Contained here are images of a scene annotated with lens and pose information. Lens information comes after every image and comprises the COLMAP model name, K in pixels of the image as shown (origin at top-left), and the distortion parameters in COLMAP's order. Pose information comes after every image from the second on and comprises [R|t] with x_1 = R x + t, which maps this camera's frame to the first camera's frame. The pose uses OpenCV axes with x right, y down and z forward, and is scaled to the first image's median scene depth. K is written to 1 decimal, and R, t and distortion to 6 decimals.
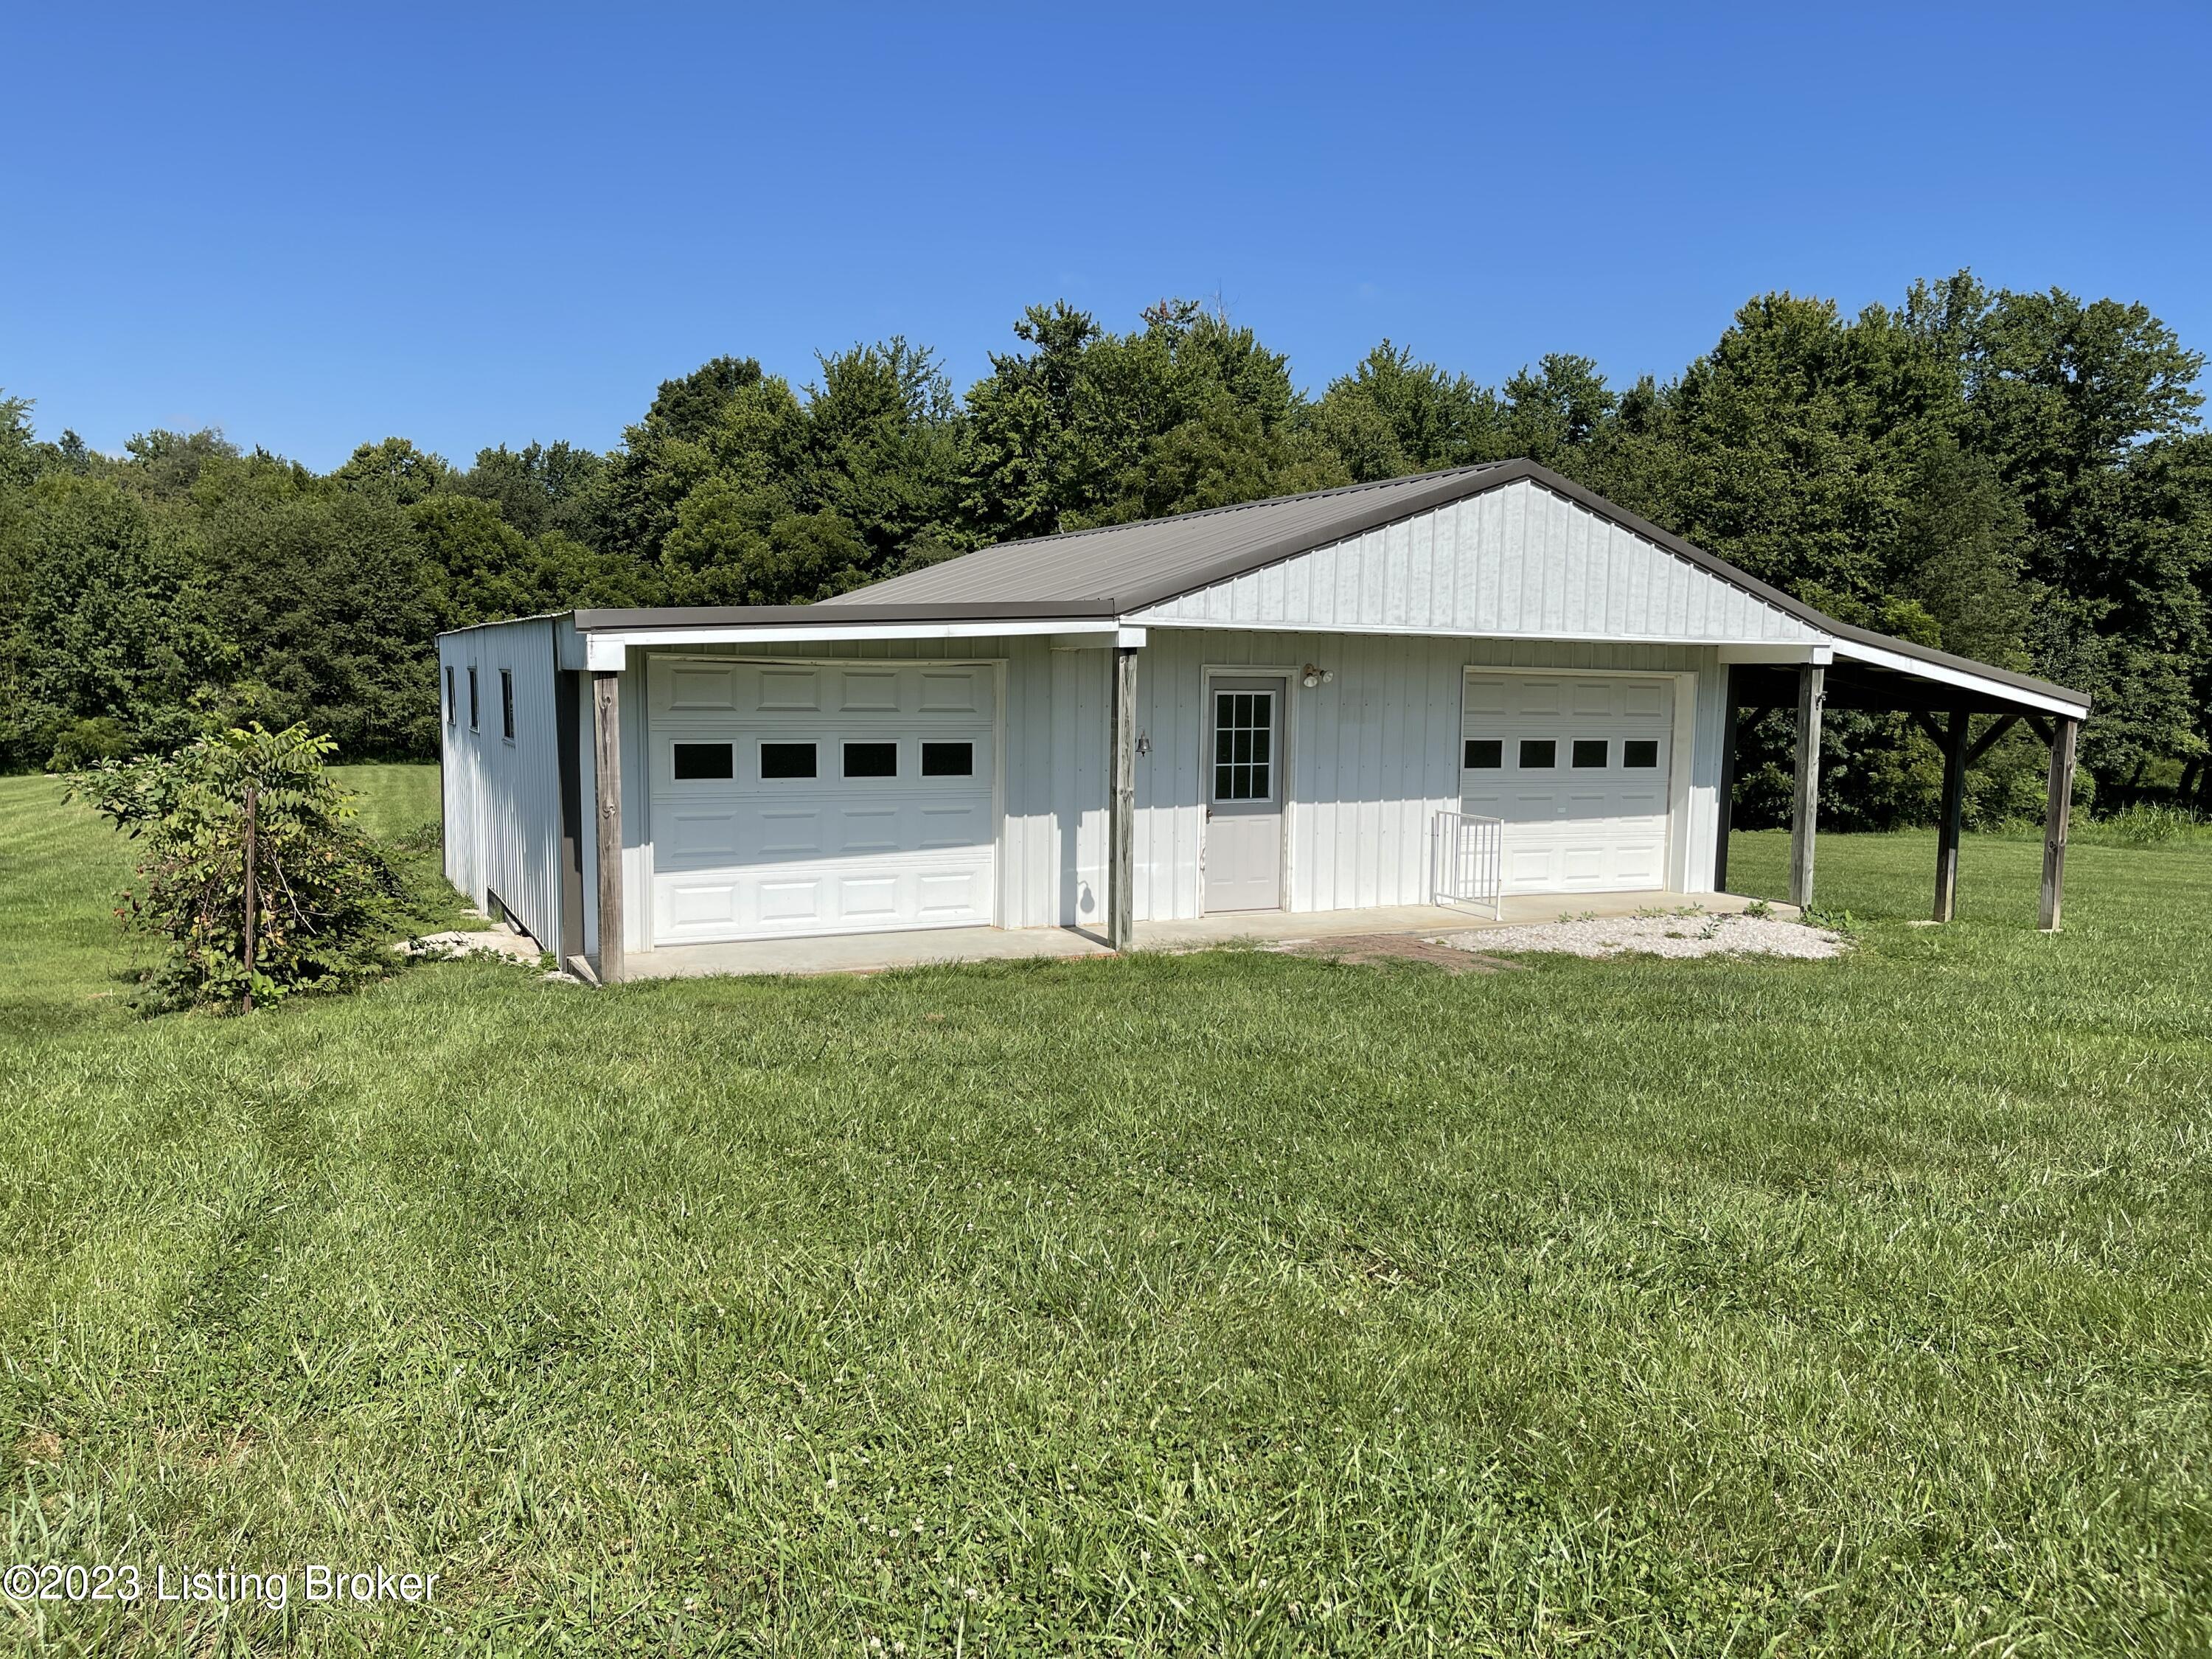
lens RADIAL K [[1687.6, 0, 1105.5], [0, 1687.6, 839.0], [0, 0, 1]] dist [0.005502, -0.000704]
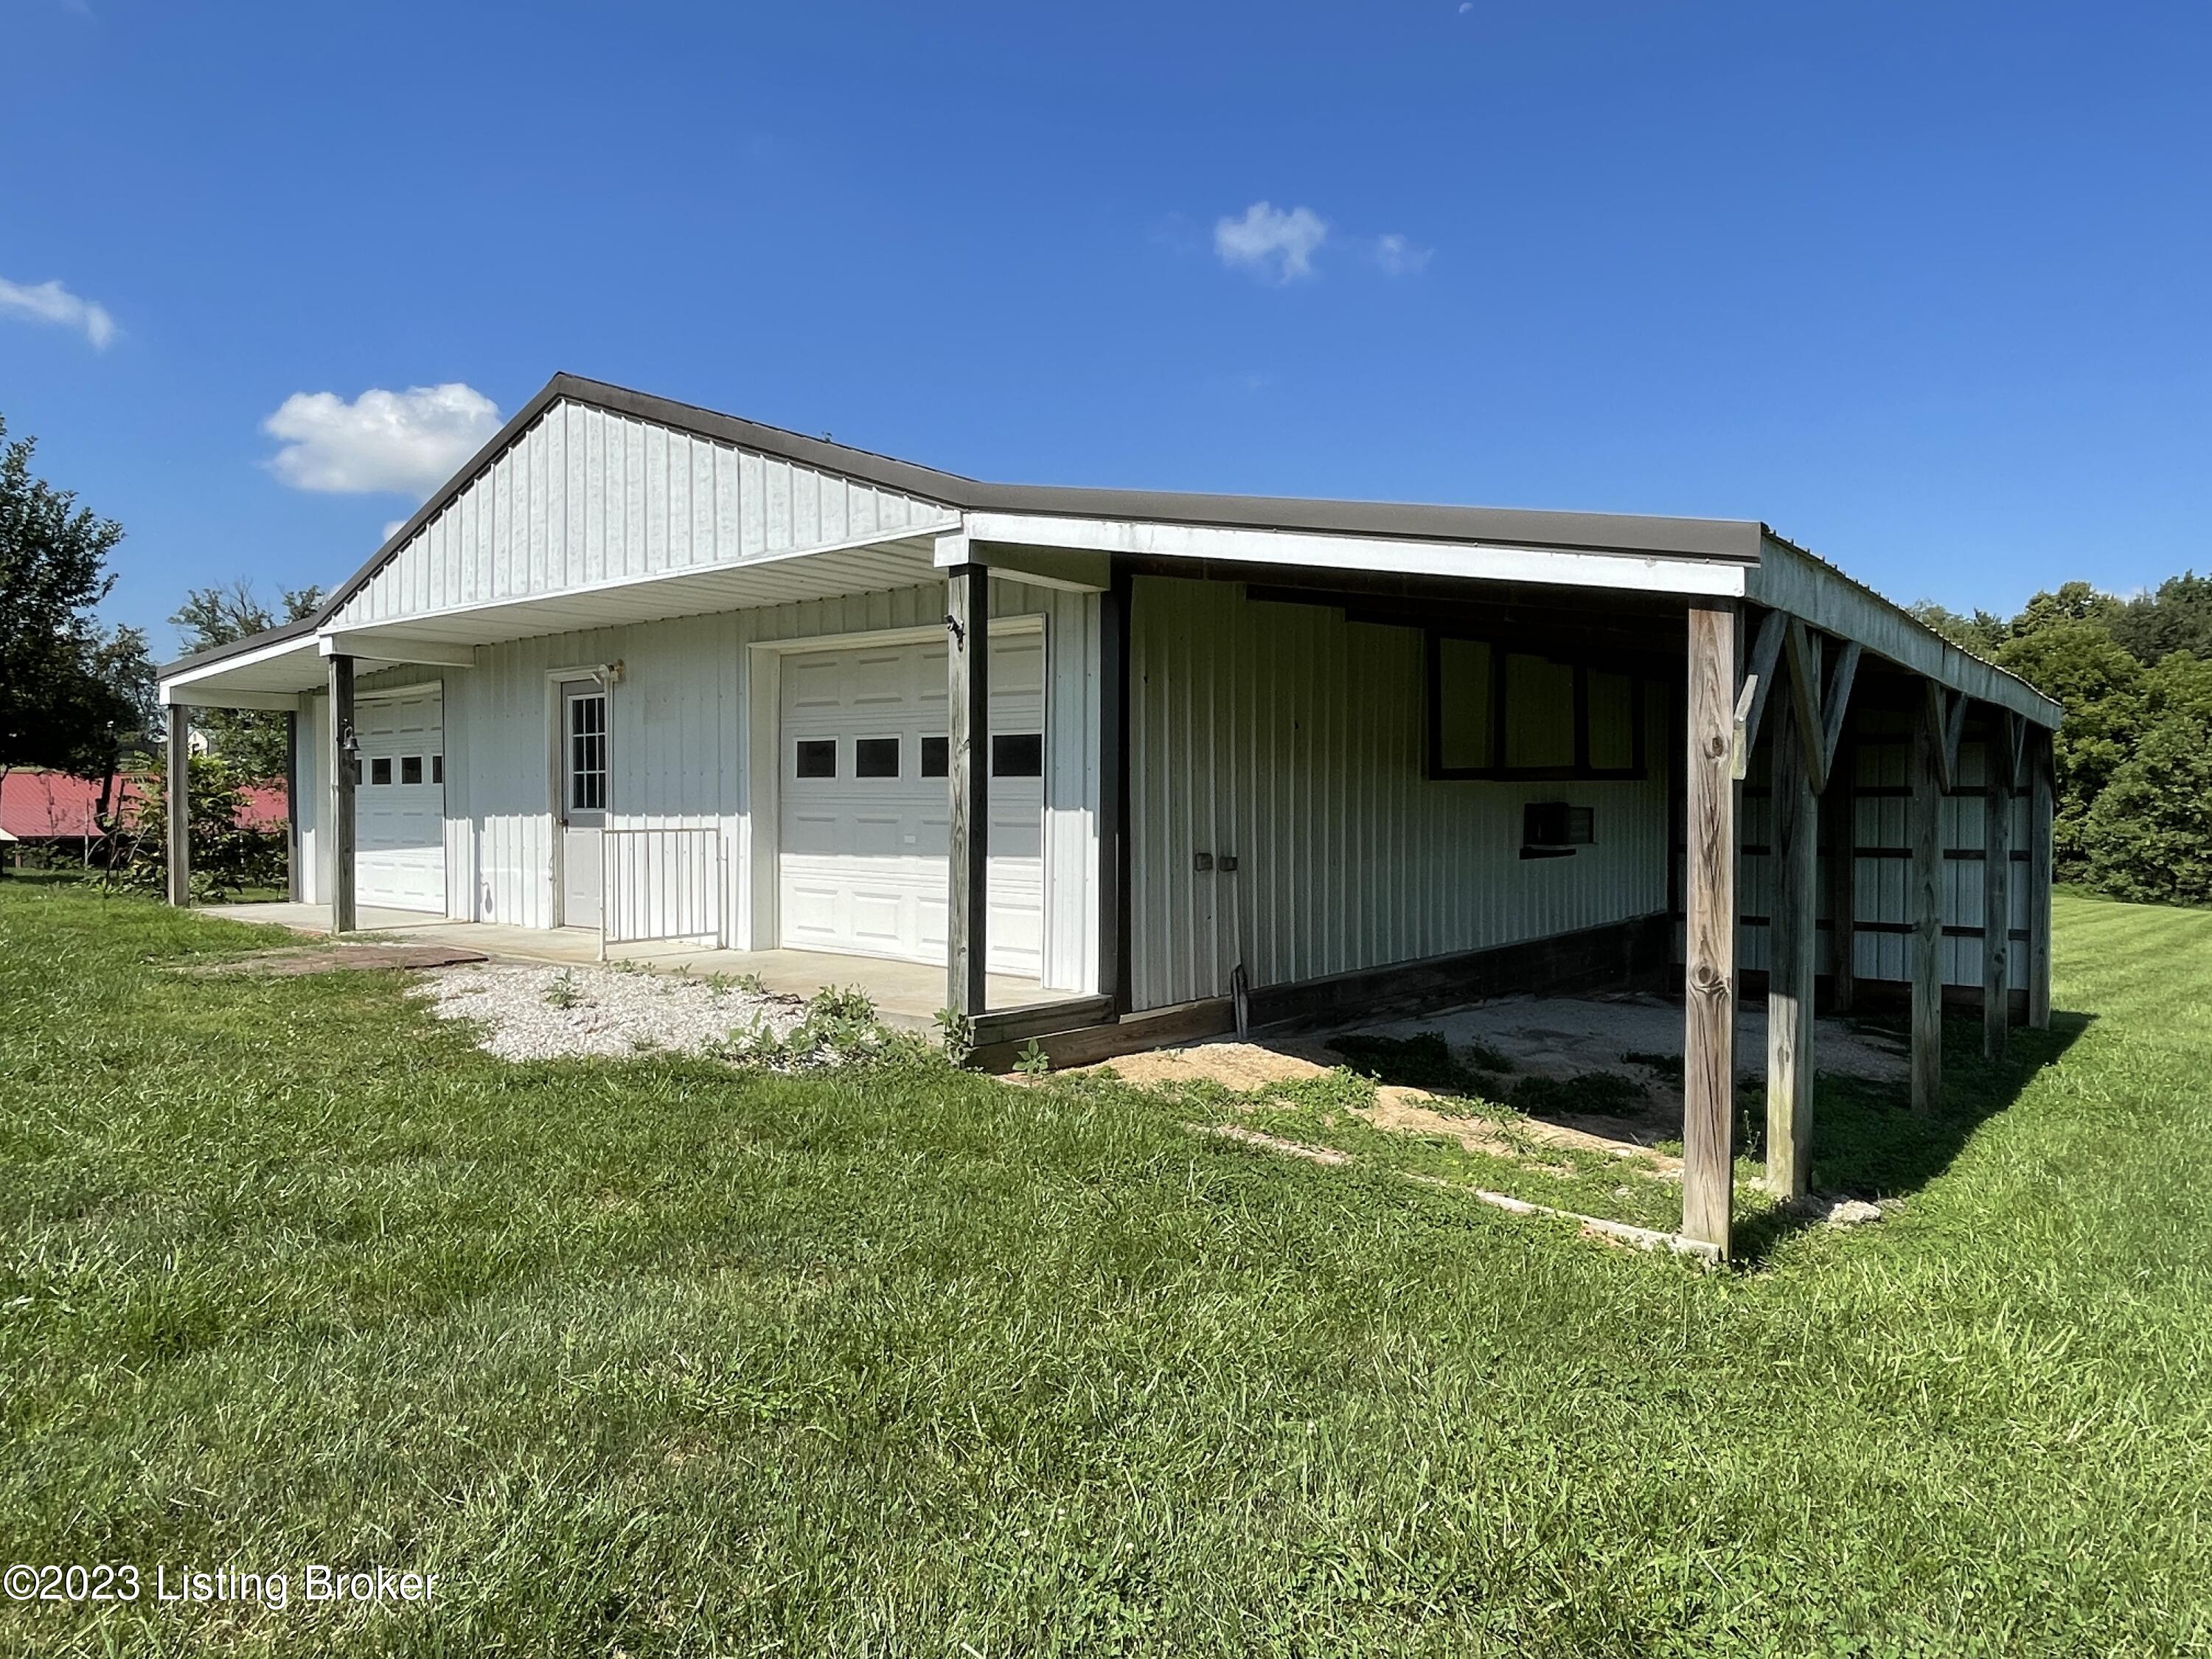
lens RADIAL K [[1374.7, 0, 1108.5], [0, 1374.7, 817.4], [0, 0, 1]] dist [-0.000916, -0.000534]
pose [[0.432358, -0.004039, -0.901693, 0.764433], [-0.083863, 0.995476, -0.044671, -0.007502], [0.897794, 0.094932, 0.430063, 0.786143]]
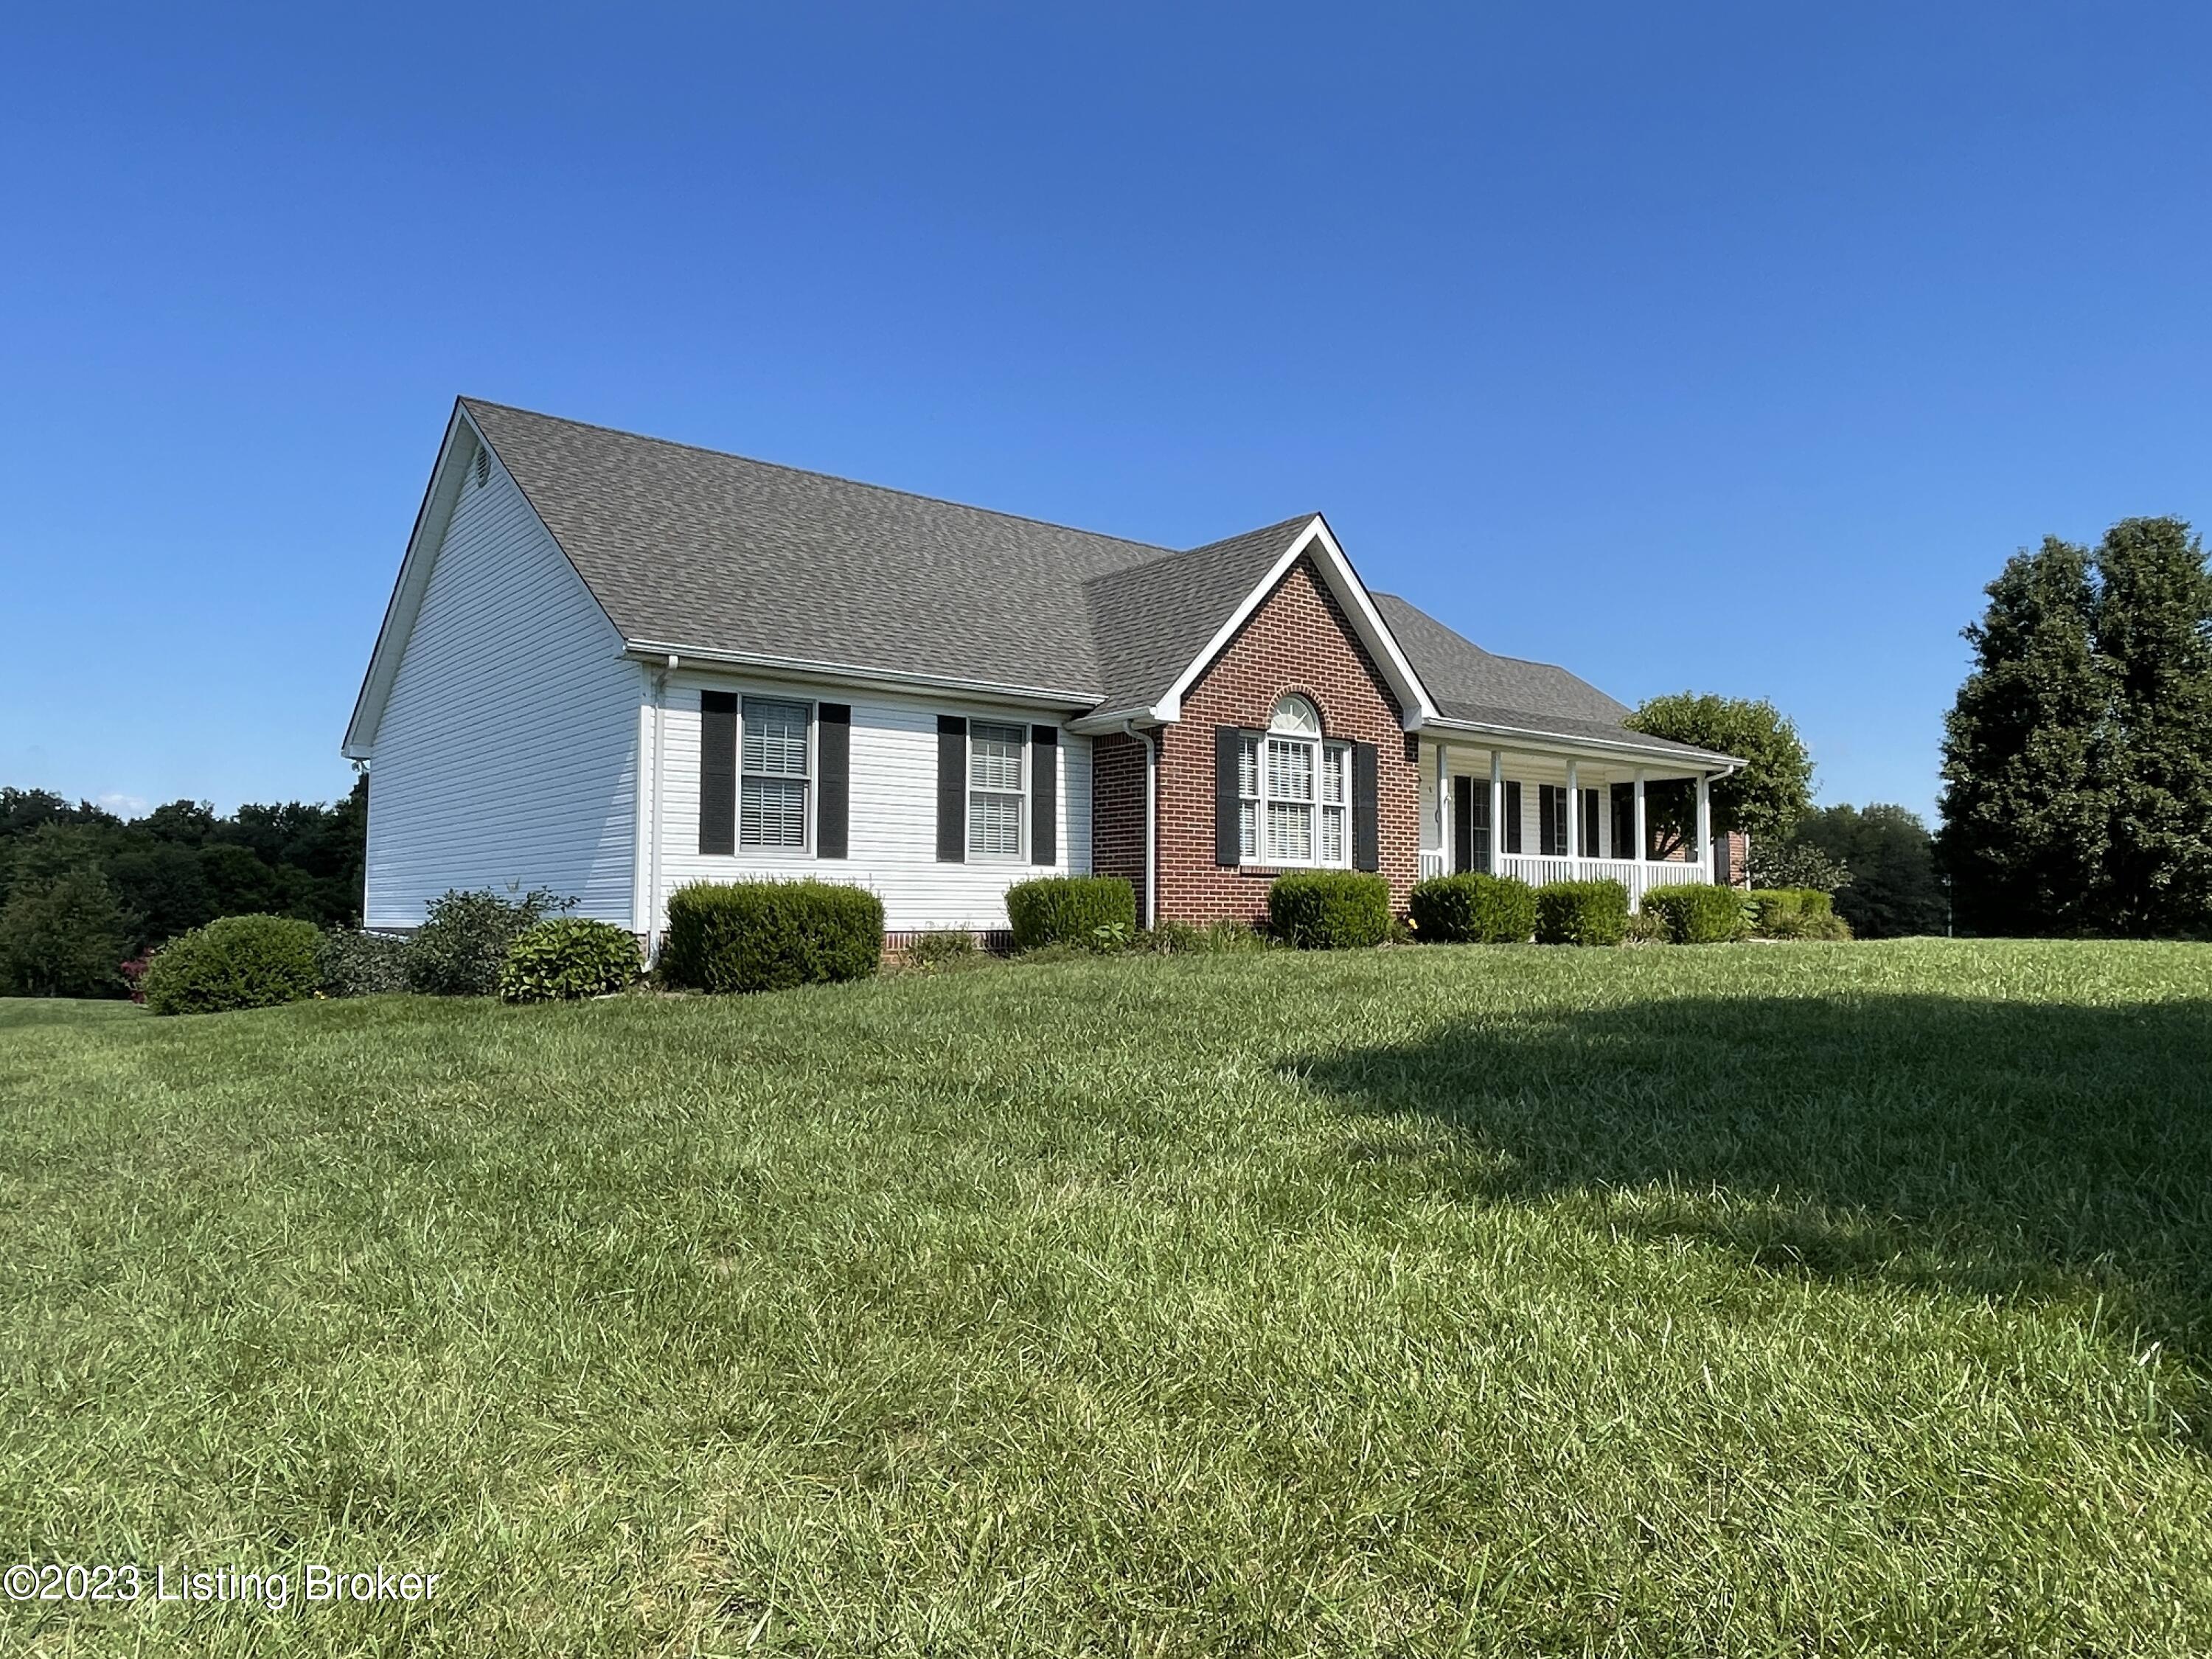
lens RADIAL K [[1489.4, 0, 1104.4], [0, 1489.4, 829.4], [0, 0, 1]] dist [0.000752, 0.000921]
pose [[0.982088, 0.005664, 0.188339, 1.320028], [0.025119, 0.986691, -0.160656, 0.304876], [-0.186742, 0.162509, 0.968875, -4.061399]]
